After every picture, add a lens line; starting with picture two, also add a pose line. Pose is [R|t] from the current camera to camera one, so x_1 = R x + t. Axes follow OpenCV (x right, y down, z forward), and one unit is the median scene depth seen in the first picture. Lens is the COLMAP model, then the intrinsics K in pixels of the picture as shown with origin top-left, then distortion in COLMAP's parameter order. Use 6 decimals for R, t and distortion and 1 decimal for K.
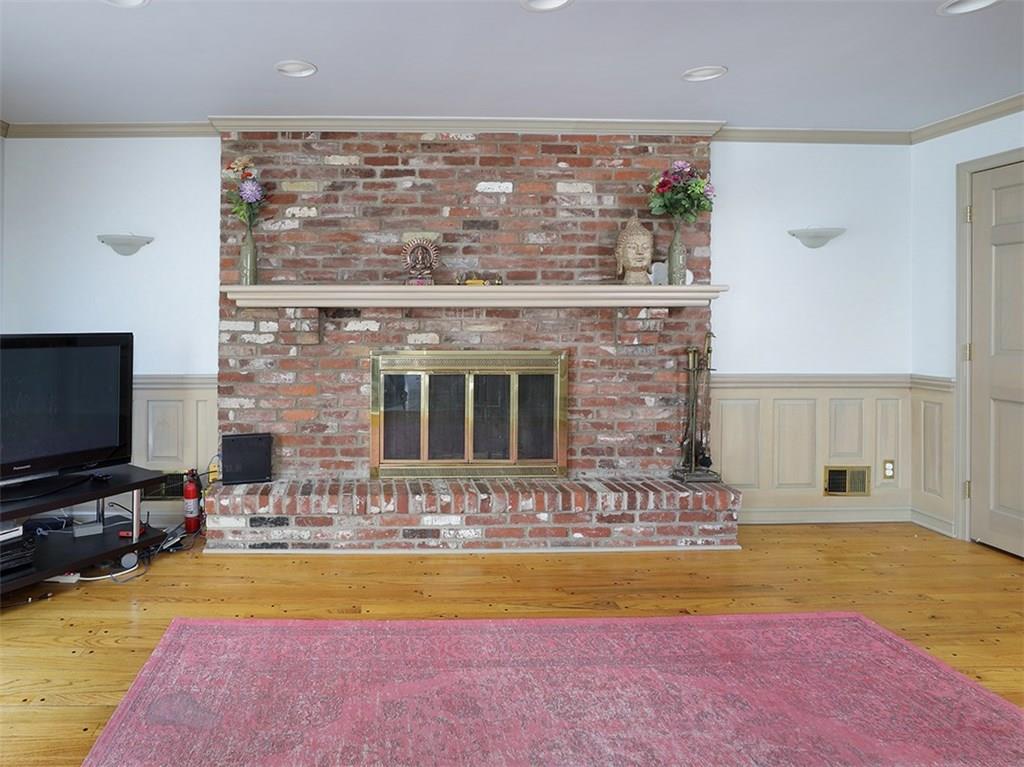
lens RADIAL K [[633.7, 0, 454.6], [0, 633.7, 312.0], [0, 0, 1]] dist [-0.033681, 0.014942]
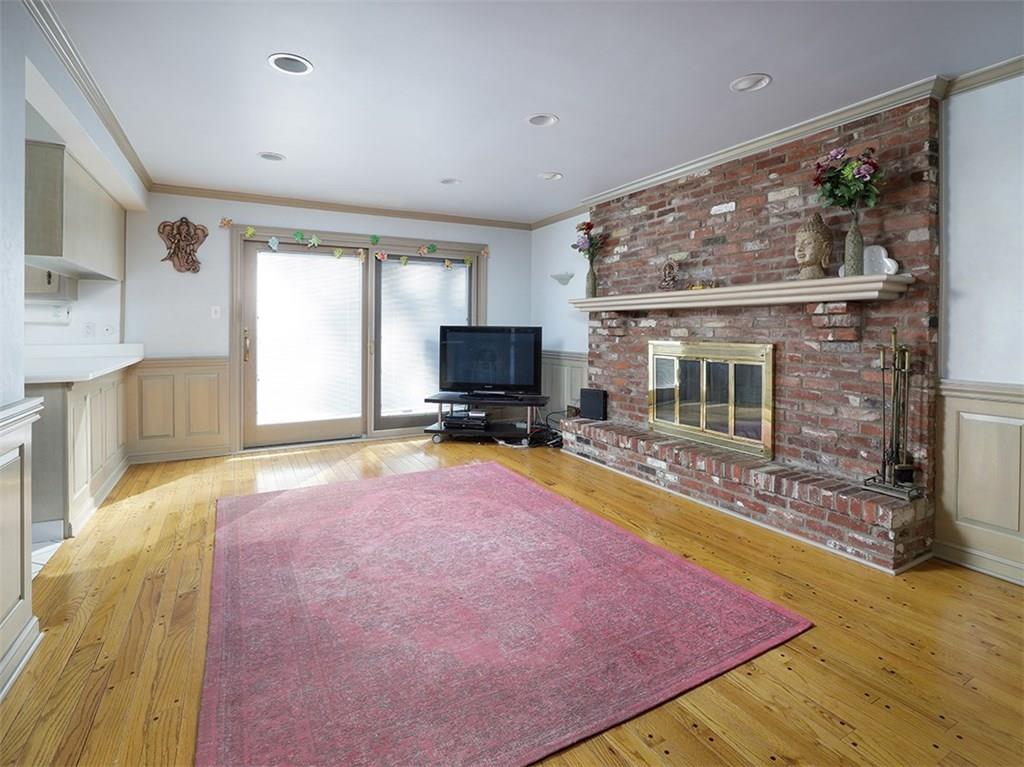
lens RADIAL K [[554.7, 0, 504.7], [0, 554.7, 325.7], [0, 0, 1]] dist [-0.026080, 0.002310]
pose [[0.419685, -0.003088, -0.907665, 0.856715], [0.002750, 0.999994, -0.002131, 0.029088], [0.907666, -0.001602, 0.419691, 0.177805]]
